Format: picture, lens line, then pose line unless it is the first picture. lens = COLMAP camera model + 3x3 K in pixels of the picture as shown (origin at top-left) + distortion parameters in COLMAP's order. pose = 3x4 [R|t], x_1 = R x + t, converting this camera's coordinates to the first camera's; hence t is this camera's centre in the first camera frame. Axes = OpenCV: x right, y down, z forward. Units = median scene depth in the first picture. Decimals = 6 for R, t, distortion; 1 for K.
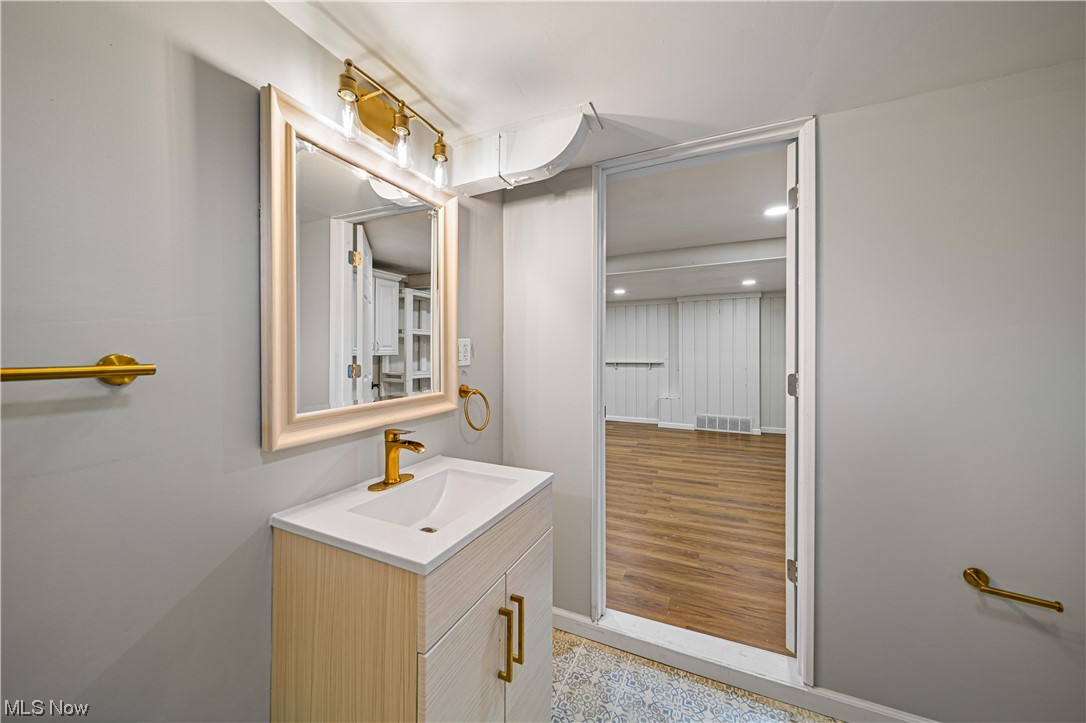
lens RADIAL K [[379.2, 0, 541.7], [0, 379.2, 353.3], [0, 0, 1]] dist [-0.000399, -0.001271]
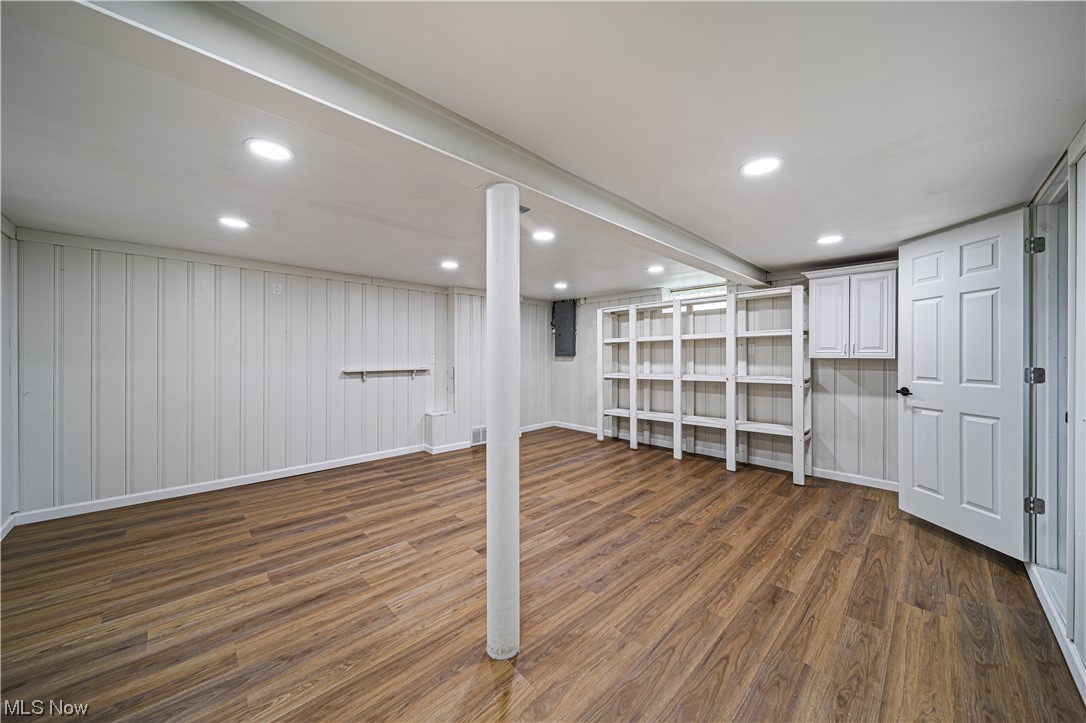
lens RADIAL K [[379.2, 0, 538.4], [0, 379.2, 357.0], [0, 0, 1]] dist [-0.000399, -0.001271]
pose [[0.356172, -0.000531, 0.934420, -0.505355], [0.005324, 0.999985, -0.001461, 0.004947], [-0.934405, 0.005495, 0.356169, 0.846764]]
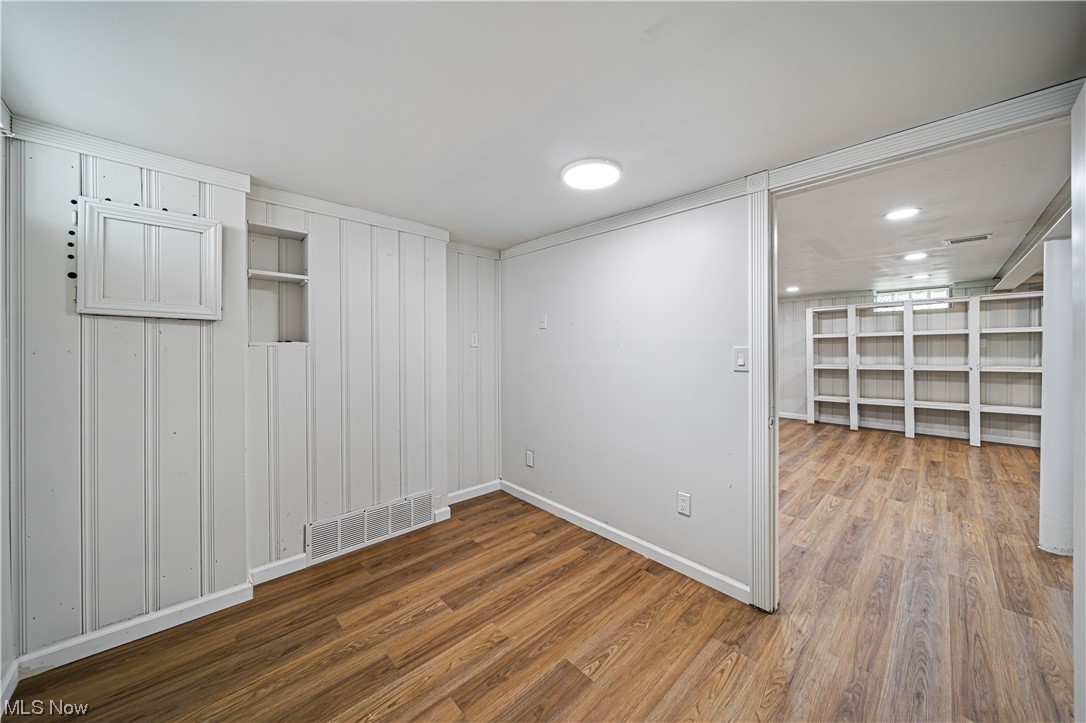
lens RADIAL K [[379.2, 0, 546.0], [0, 379.2, 353.5], [0, 0, 1]] dist [-0.000399, -0.001271]
pose [[0.365970, -0.014667, 0.930511, -1.000232], [0.012476, 0.999863, 0.010853, -0.014081], [-0.930543, 0.007637, 0.366102, 1.576391]]
